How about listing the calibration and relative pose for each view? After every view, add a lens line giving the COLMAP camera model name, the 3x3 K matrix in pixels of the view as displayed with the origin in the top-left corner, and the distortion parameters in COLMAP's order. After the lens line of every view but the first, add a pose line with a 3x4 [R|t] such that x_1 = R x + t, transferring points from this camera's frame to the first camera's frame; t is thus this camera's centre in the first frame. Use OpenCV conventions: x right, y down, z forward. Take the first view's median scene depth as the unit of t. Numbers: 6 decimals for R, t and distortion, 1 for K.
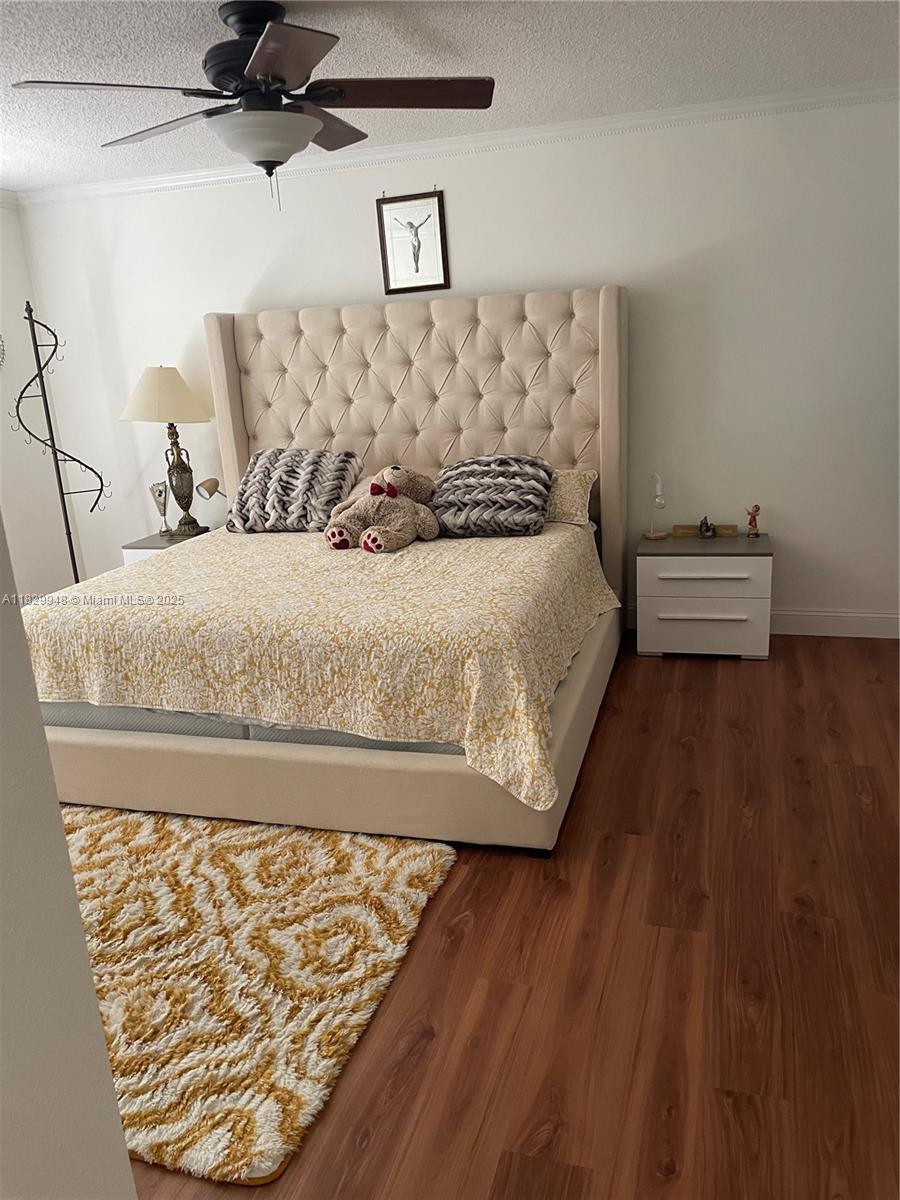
lens RADIAL K [[912.3, 0, 459.6], [0, 912.3, 605.7], [0, 0, 1]] dist [0.120169, -0.171318]
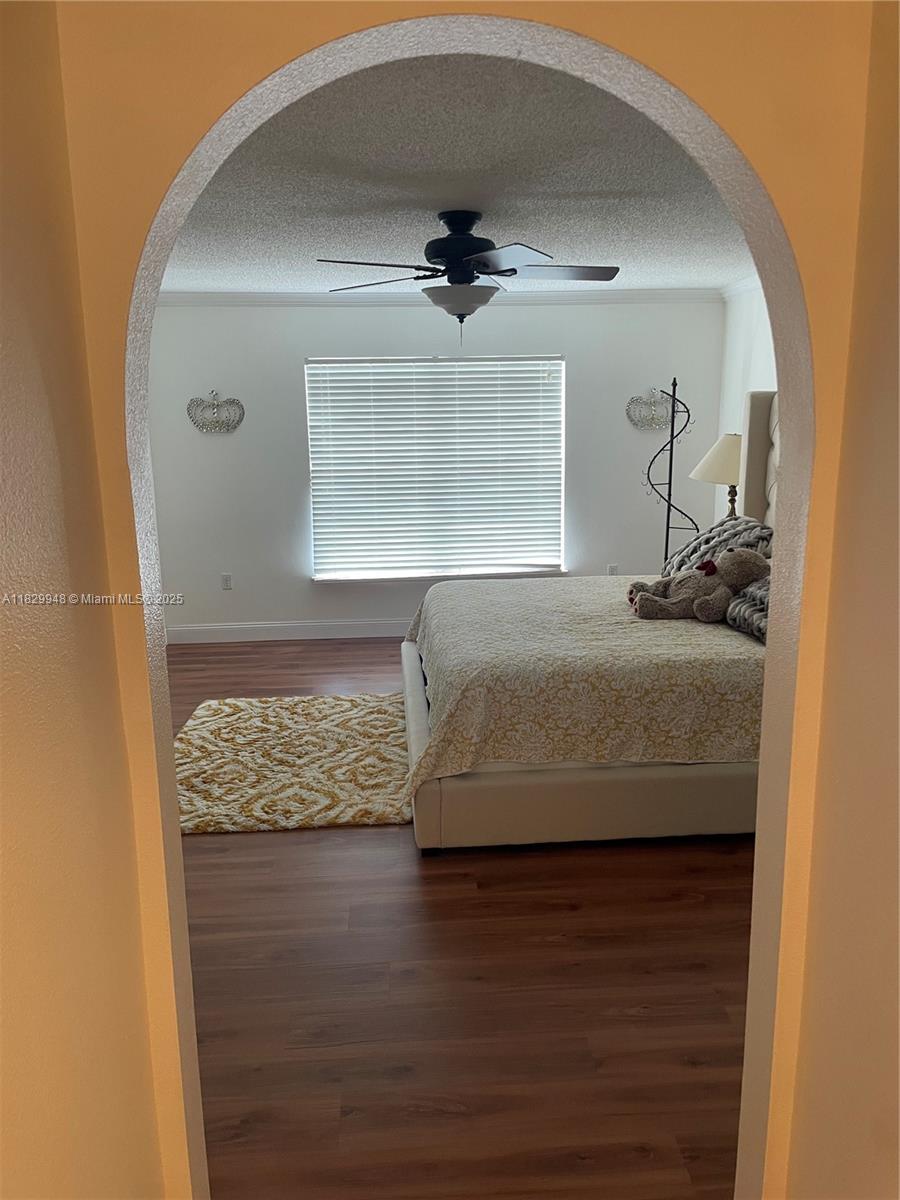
lens RADIAL K [[912.3, 0, 459.6], [0, 912.3, 605.7], [0, 0, 1]] dist [0.120169, -0.171318]
pose [[0.346233, 0.248287, -0.904697, 1.116186], [-0.266091, 0.950730, 0.159086, -0.250407], [0.899621, 0.185650, 0.395241, 0.472313]]
